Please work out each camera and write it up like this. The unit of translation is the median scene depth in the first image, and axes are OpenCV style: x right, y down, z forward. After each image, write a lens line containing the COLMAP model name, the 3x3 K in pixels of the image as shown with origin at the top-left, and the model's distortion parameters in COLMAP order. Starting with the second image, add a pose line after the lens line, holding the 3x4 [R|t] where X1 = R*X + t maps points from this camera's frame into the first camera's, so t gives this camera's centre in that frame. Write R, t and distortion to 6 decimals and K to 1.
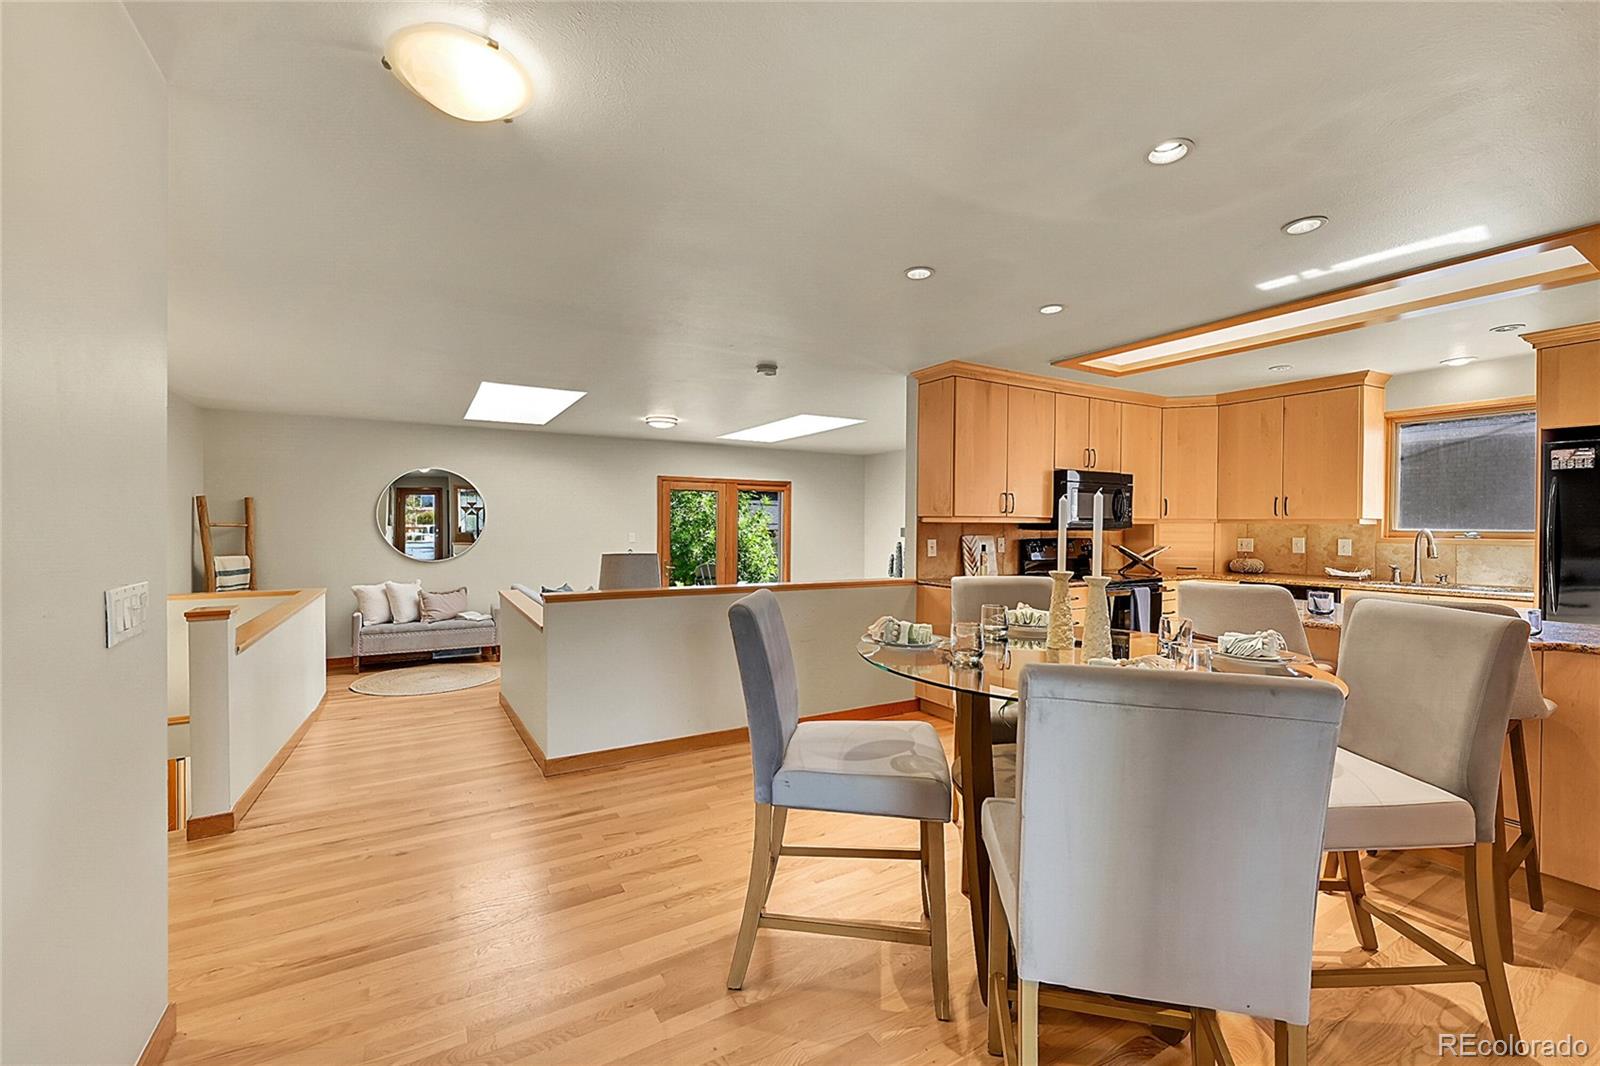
lens RADIAL K [[643.0, 0, 800.0], [0, 643.0, 533.0], [0, 0, 1]] dist [0.000817, 0.000082]
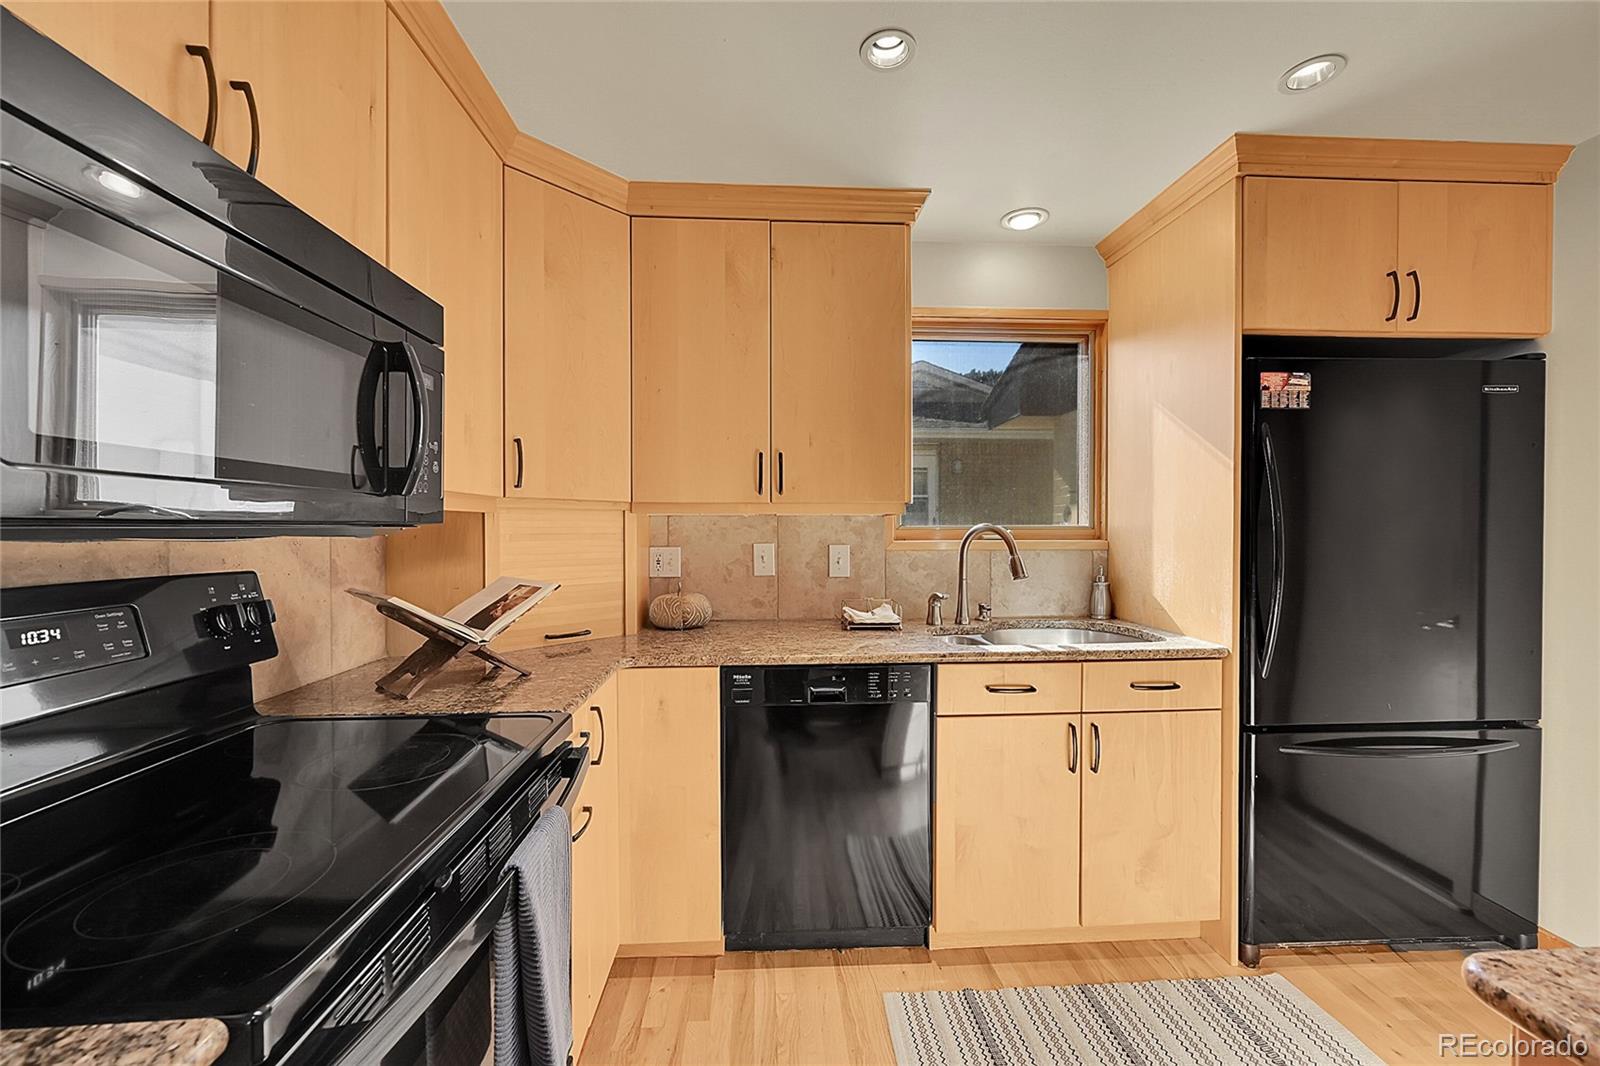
lens RADIAL K [[626.6, 0, 776.7], [0, 626.6, 533.4], [0, 0, 1]] dist [0.002218, 0.000135]
pose [[0.463948, -0.016870, 0.885702, 0.359890], [0.017072, 0.999803, 0.010101, -0.005017], [-0.885698, 0.010434, 0.464145, 0.769666]]
